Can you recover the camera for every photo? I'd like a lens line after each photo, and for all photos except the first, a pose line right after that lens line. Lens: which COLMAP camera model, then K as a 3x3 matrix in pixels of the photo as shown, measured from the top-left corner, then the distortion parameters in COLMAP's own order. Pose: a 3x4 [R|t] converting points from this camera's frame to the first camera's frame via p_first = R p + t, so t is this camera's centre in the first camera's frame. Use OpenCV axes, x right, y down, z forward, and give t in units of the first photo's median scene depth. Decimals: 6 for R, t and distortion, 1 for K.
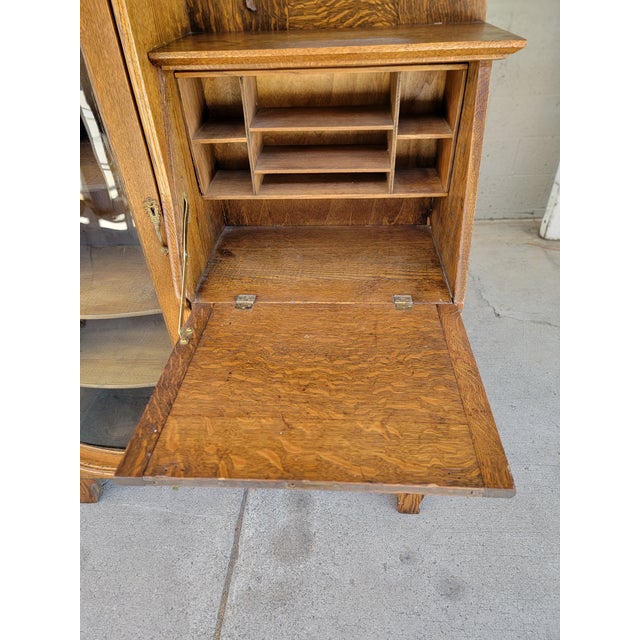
lens RADIAL K [[445.2, 0, 316.0], [0, 445.2, 326.1], [0, 0, 1]] dist [0.070896, -0.067360]
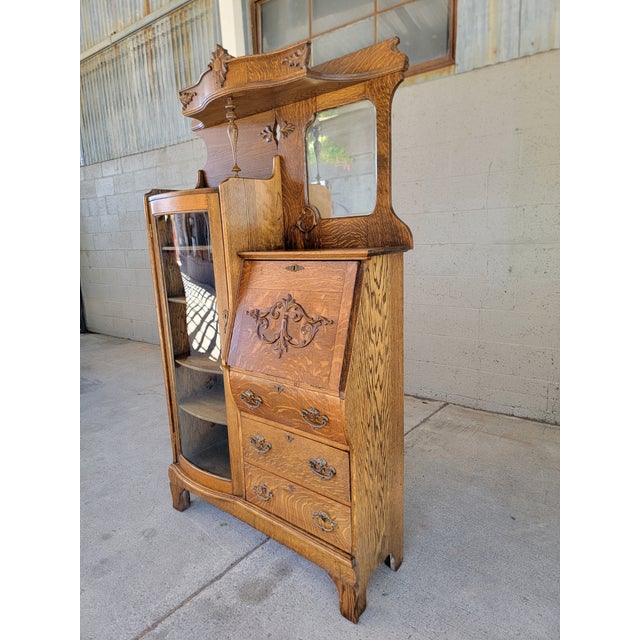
lens RADIAL K [[445.2, 0, 315.7], [0, 445.2, 320.8], [0, 0, 1]] dist [0.070896, -0.067360]
pose [[0.800853, 0.113580, -0.587991, 1.103886], [-0.360984, 0.874979, -0.322650, 0.258725], [0.477833, 0.470650, 0.741730, -0.301874]]
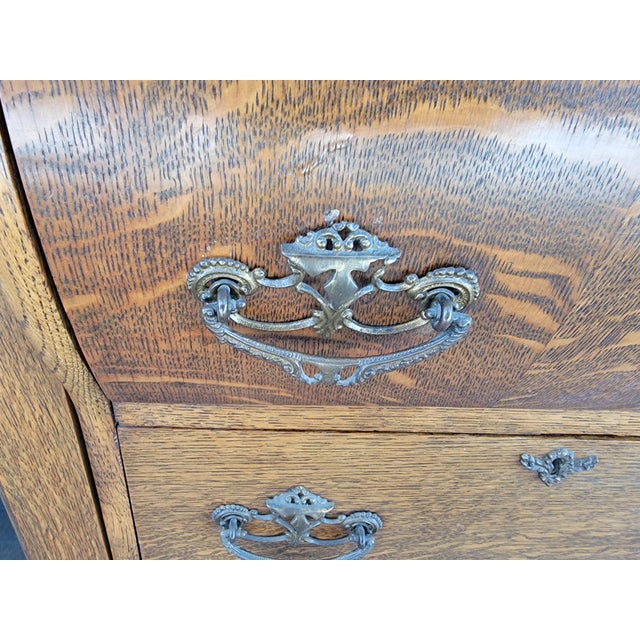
lens RADIAL K [[445.2, 0, 270.7], [0, 445.2, 321.0], [0, 0, 1]] dist [0.070896, -0.067360]
pose [[0.996837, 0.024101, 0.075727, -0.202342], [-0.013488, 0.990390, -0.137643, 0.077777], [-0.078317, 0.136186, 0.987583, 0.900319]]
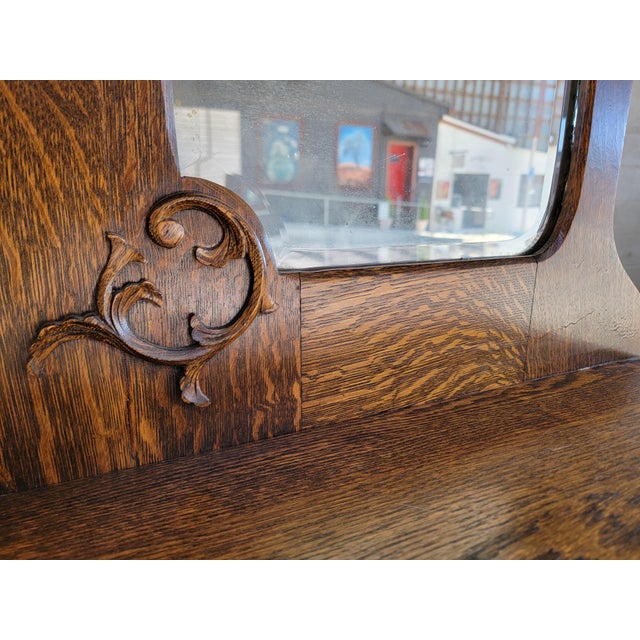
lens RADIAL K [[445.2, 0, 308.1], [0, 445.2, 311.1], [0, 0, 1]] dist [0.070896, -0.067360]
pose [[0.895228, -0.069013, 0.440232, -0.202607], [0.250012, 0.895578, -0.368013, -0.614526], [-0.368865, 0.439519, 0.819001, 0.680614]]
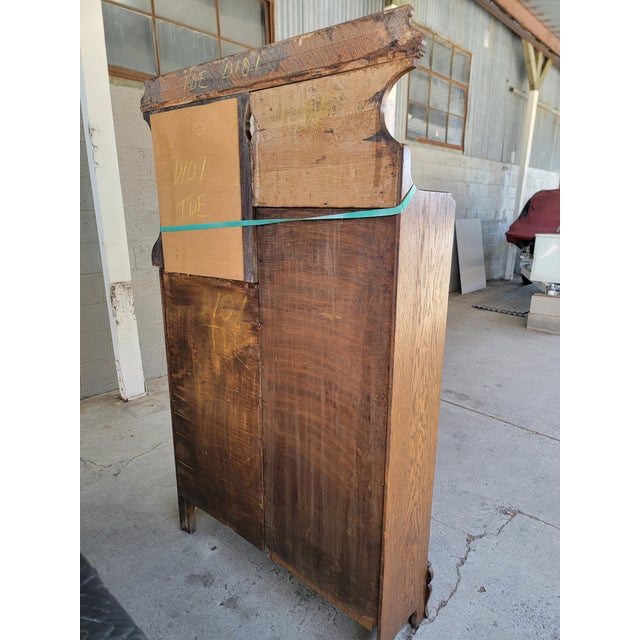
lens RADIAL K [[445.2, 0, 320.5], [0, 445.2, 328.4], [0, 0, 1]] dist [0.070896, -0.067360]
pose [[0.657448, -0.162118, 0.735853, -3.786192], [0.443269, 0.872932, -0.203721, 0.443227], [-0.609323, 0.460117, 0.645769, -0.603749]]
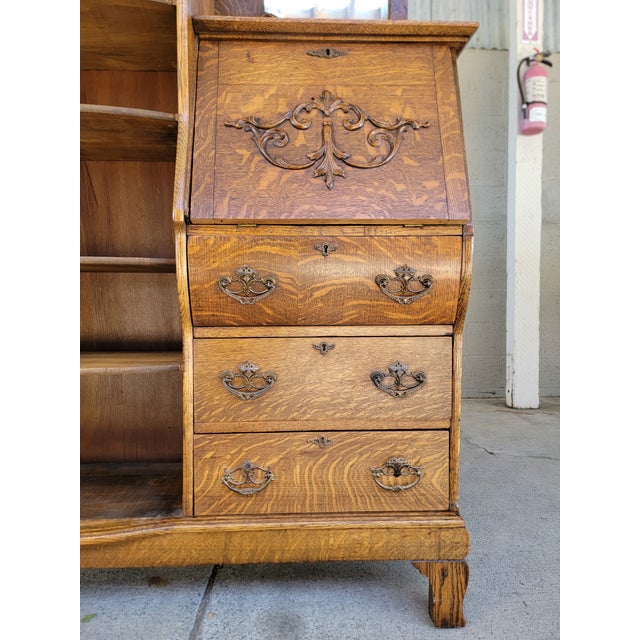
lens RADIAL K [[445.2, 0, 316.0], [0, 445.2, 334.8], [0, 0, 1]] dist [0.070896, -0.067360]
pose [[0.995058, 0.025465, 0.095973, -0.101395], [0.034268, 0.819103, -0.572622, 0.684974], [-0.093193, 0.573081, 0.814182, 0.359944]]
